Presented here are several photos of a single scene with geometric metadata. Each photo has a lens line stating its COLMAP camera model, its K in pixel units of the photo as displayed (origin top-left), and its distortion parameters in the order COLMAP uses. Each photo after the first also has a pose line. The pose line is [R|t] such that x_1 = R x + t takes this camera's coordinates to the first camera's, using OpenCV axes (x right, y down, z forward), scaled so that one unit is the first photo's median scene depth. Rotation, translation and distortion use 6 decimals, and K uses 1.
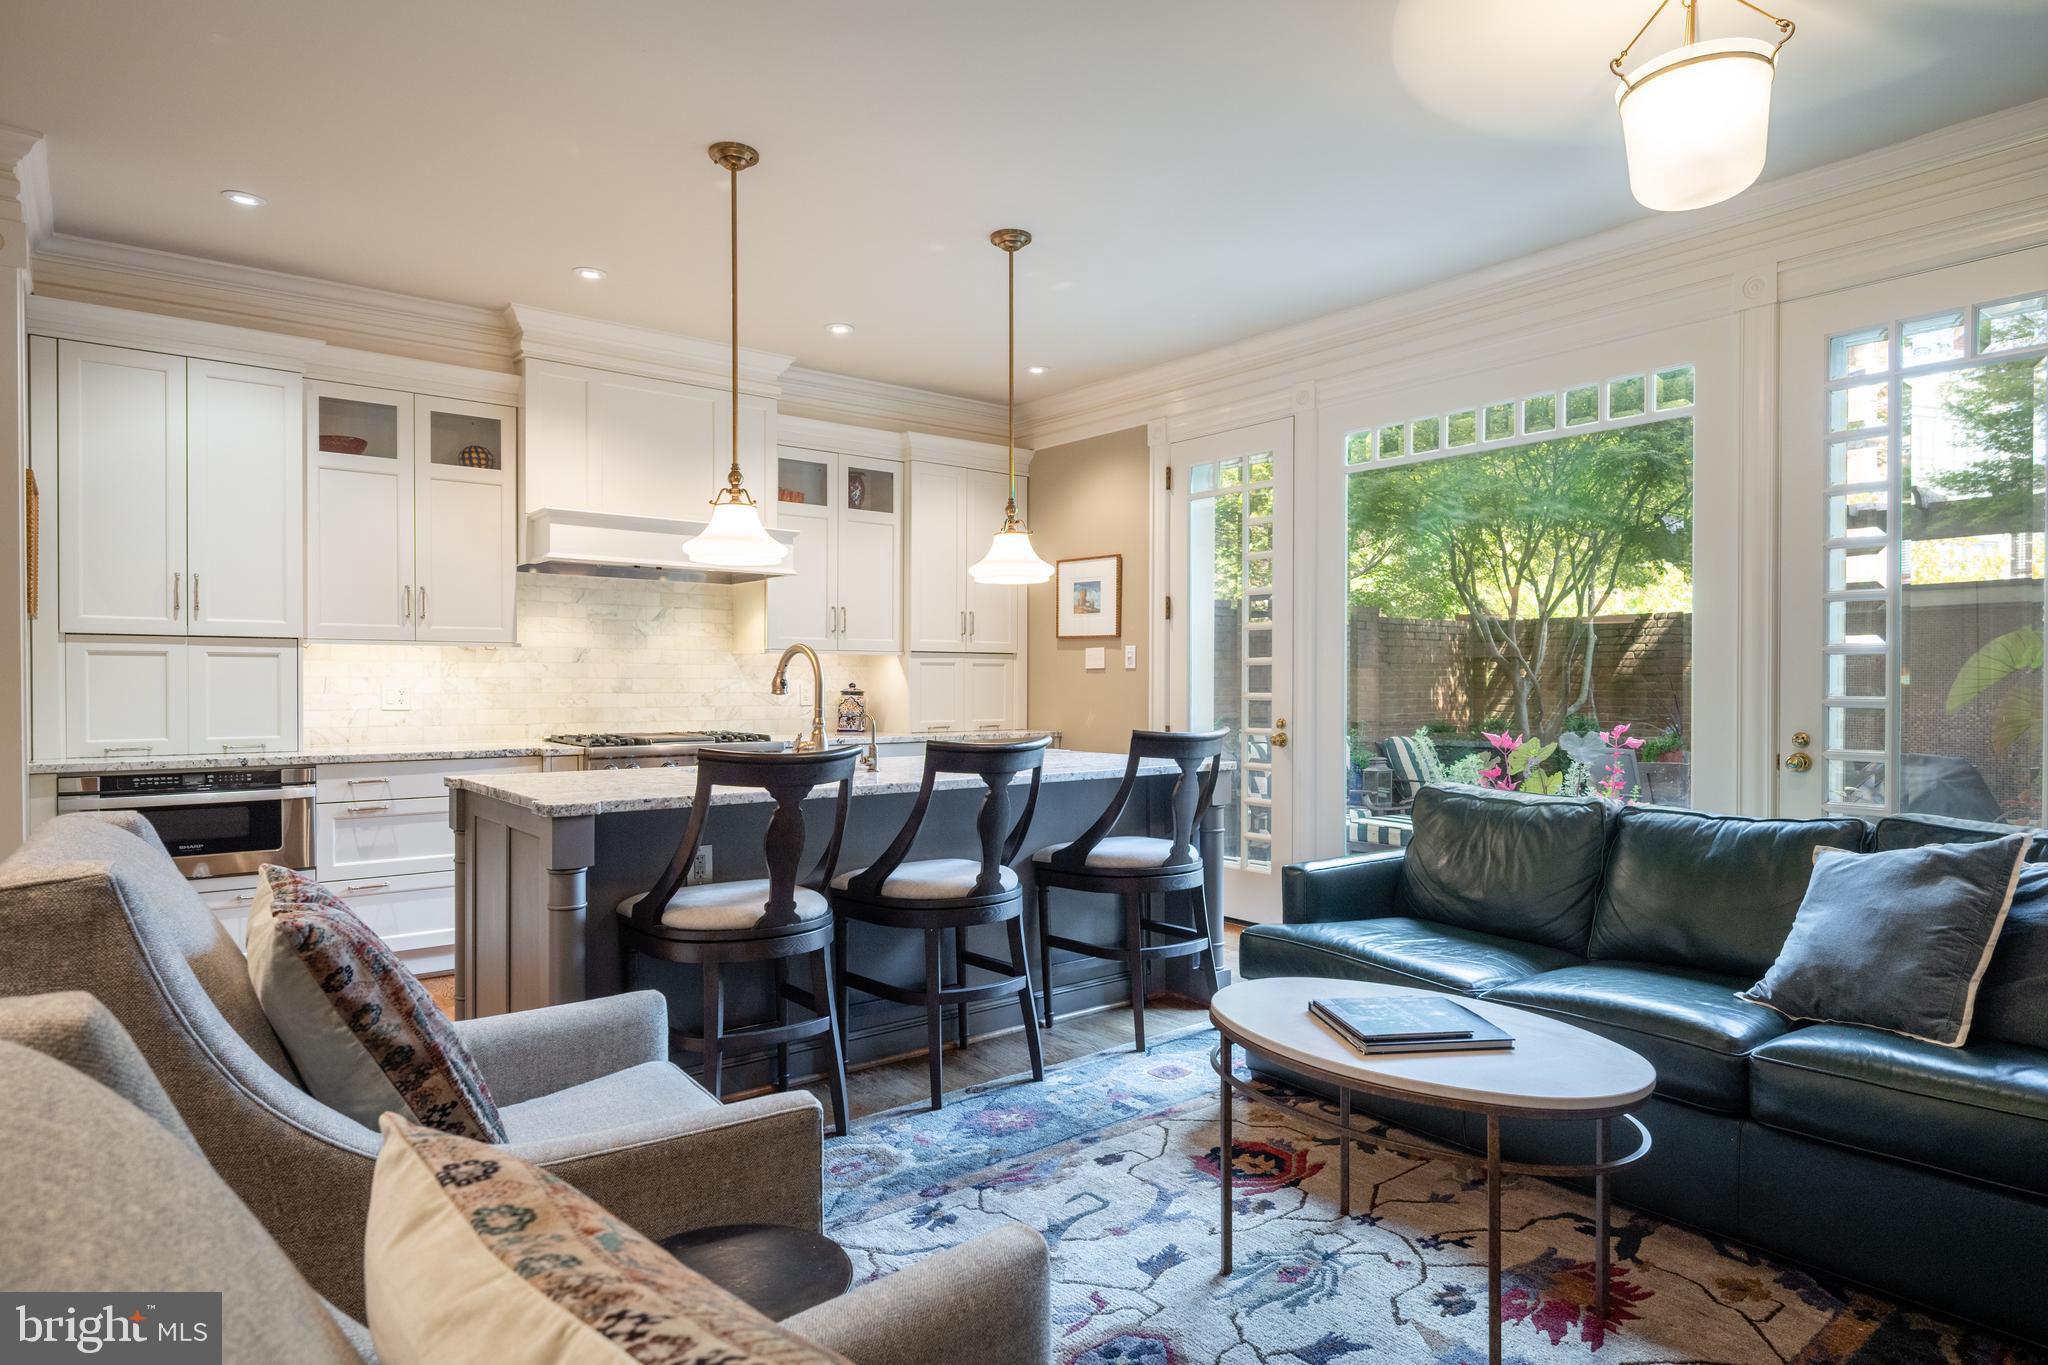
lens RADIAL K [[1165.7, 0, 1039.2], [0, 1165.7, 693.7], [0, 0, 1]] dist [-0.013032, 0.001959]
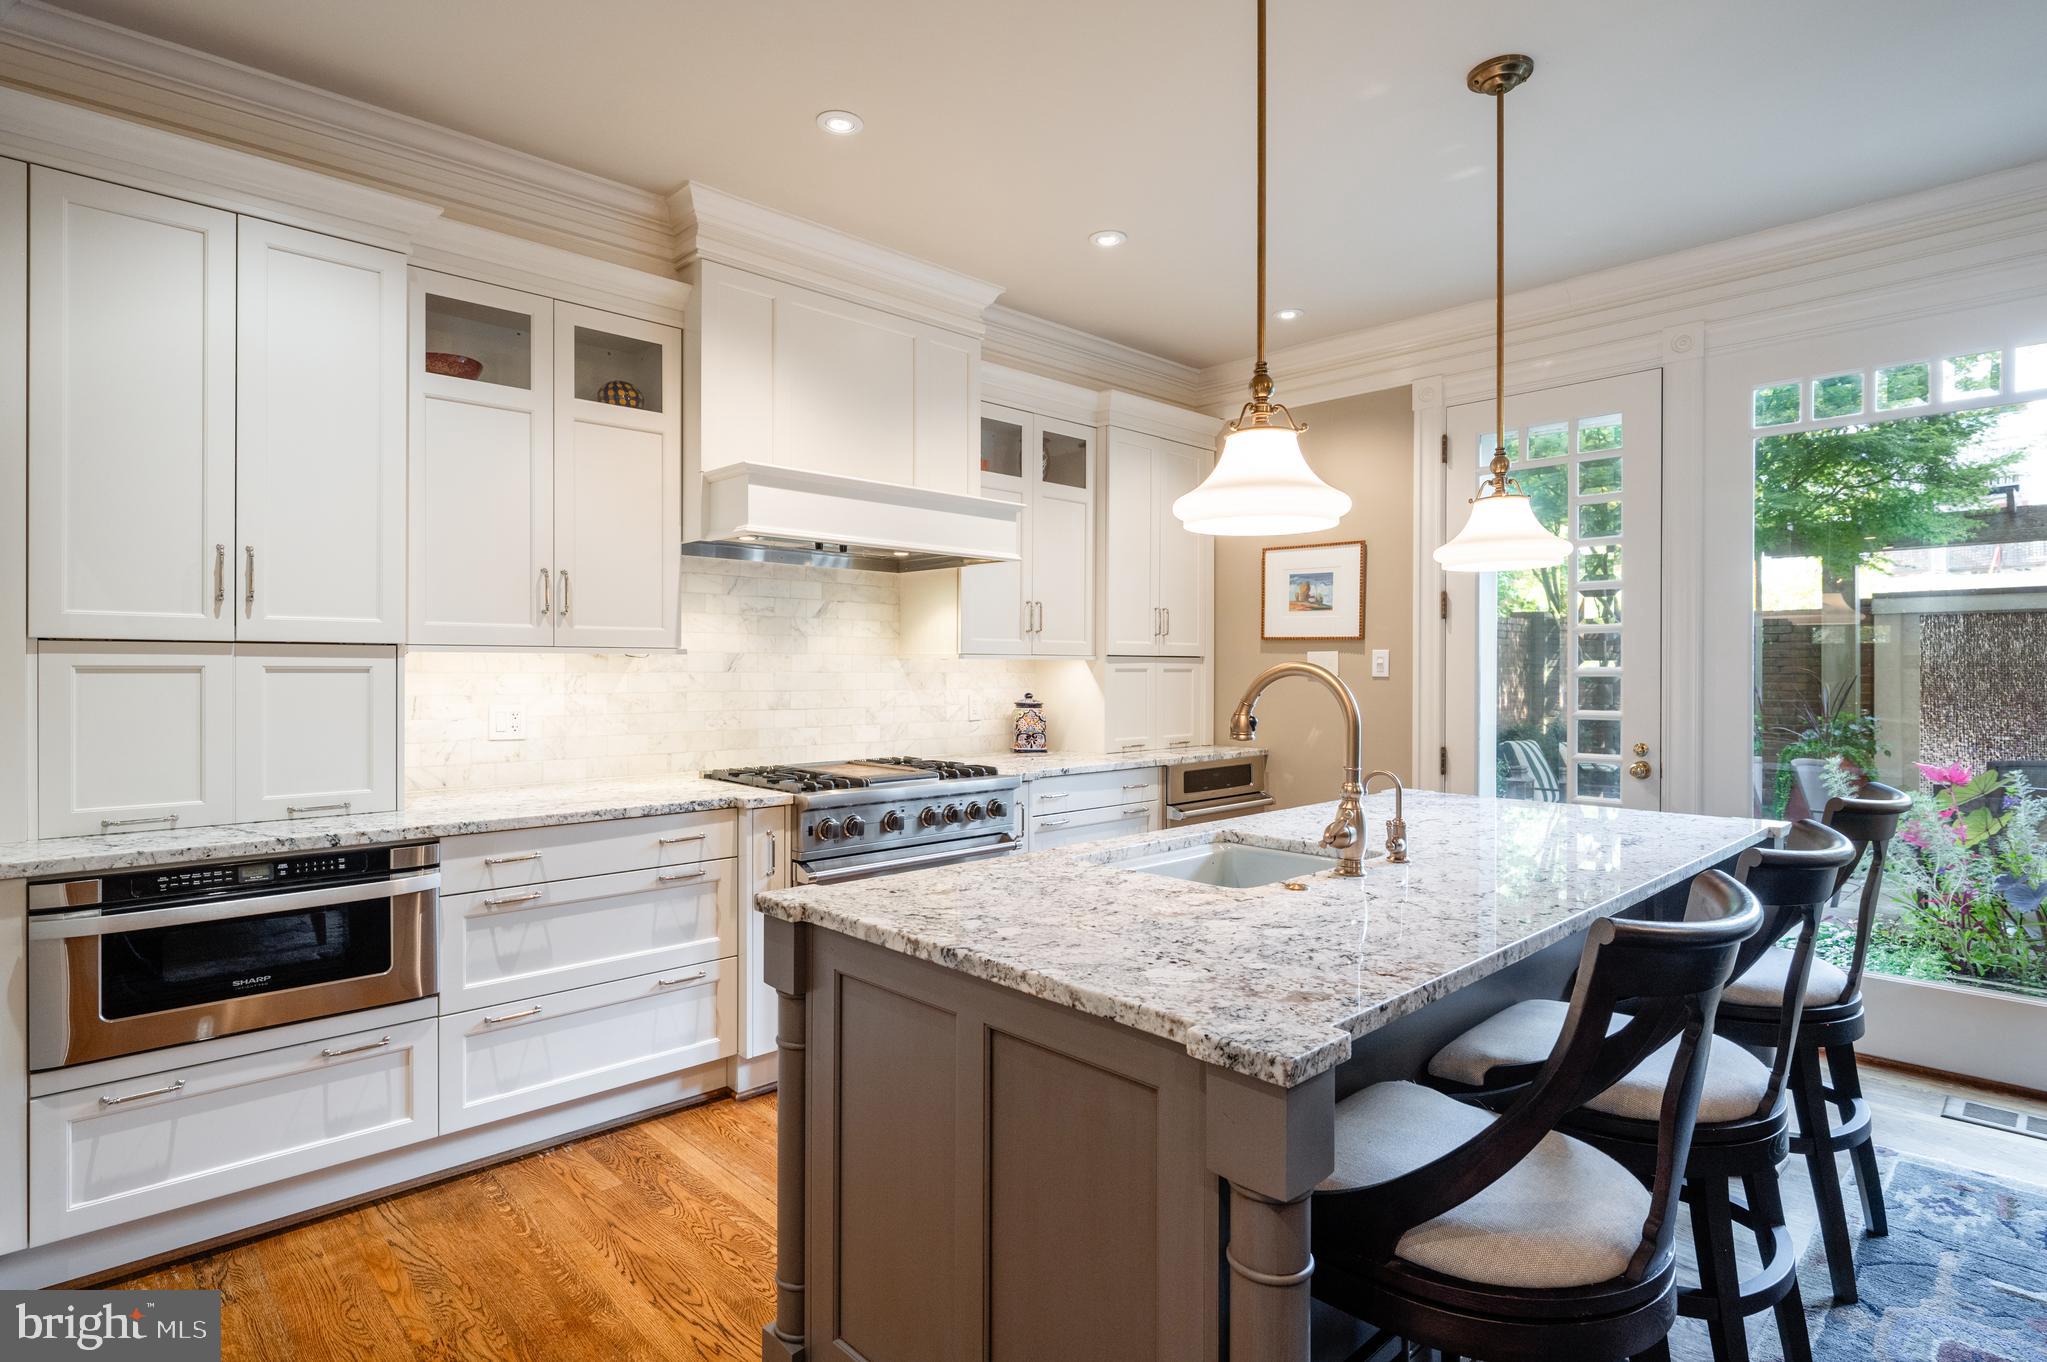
lens RADIAL K [[1039.3, 0, 1002.2], [0, 1039.3, 670.4], [0, 0, 1]] dist [-0.006824, -0.001917]
pose [[0.997270, 0.000272, 0.073835, -0.297793], [0.000305, 0.999970, -0.007795, -0.024851], [-0.073834, 0.007797, 0.997240, 0.332463]]
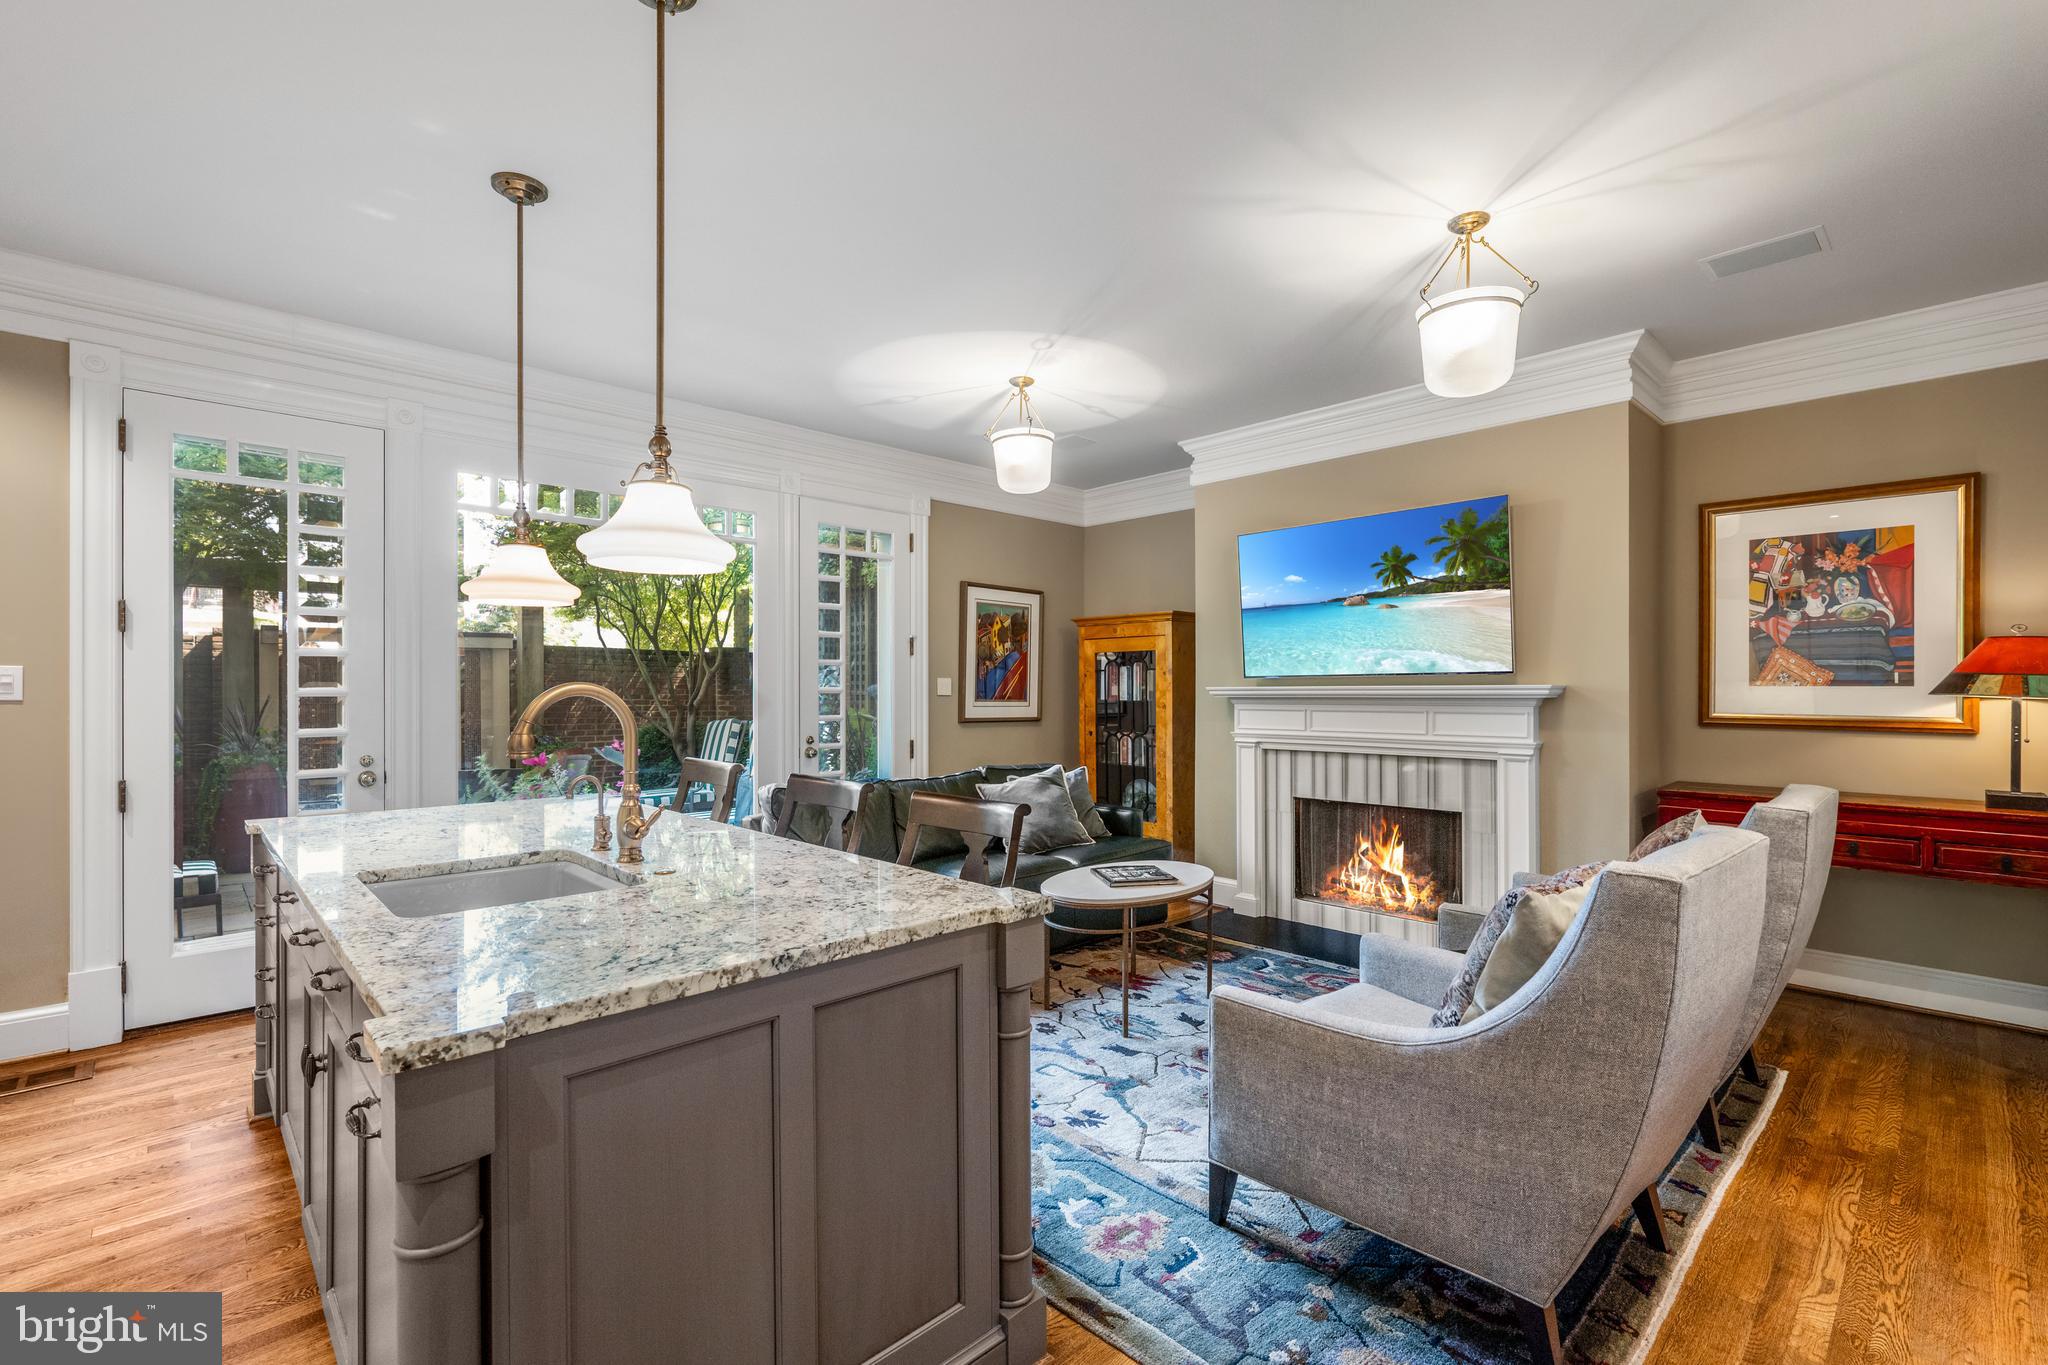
lens RADIAL K [[878.2, 0, 1023.0], [0, 878.2, 687.3], [0, 0, 1]] dist [0.002875, 0.000897]
pose [[-0.086611, 0.005974, 0.996224, -0.548885], [0.007610, 0.999957, -0.005335, -0.025860], [-0.996213, 0.007119, -0.086652, 0.570000]]
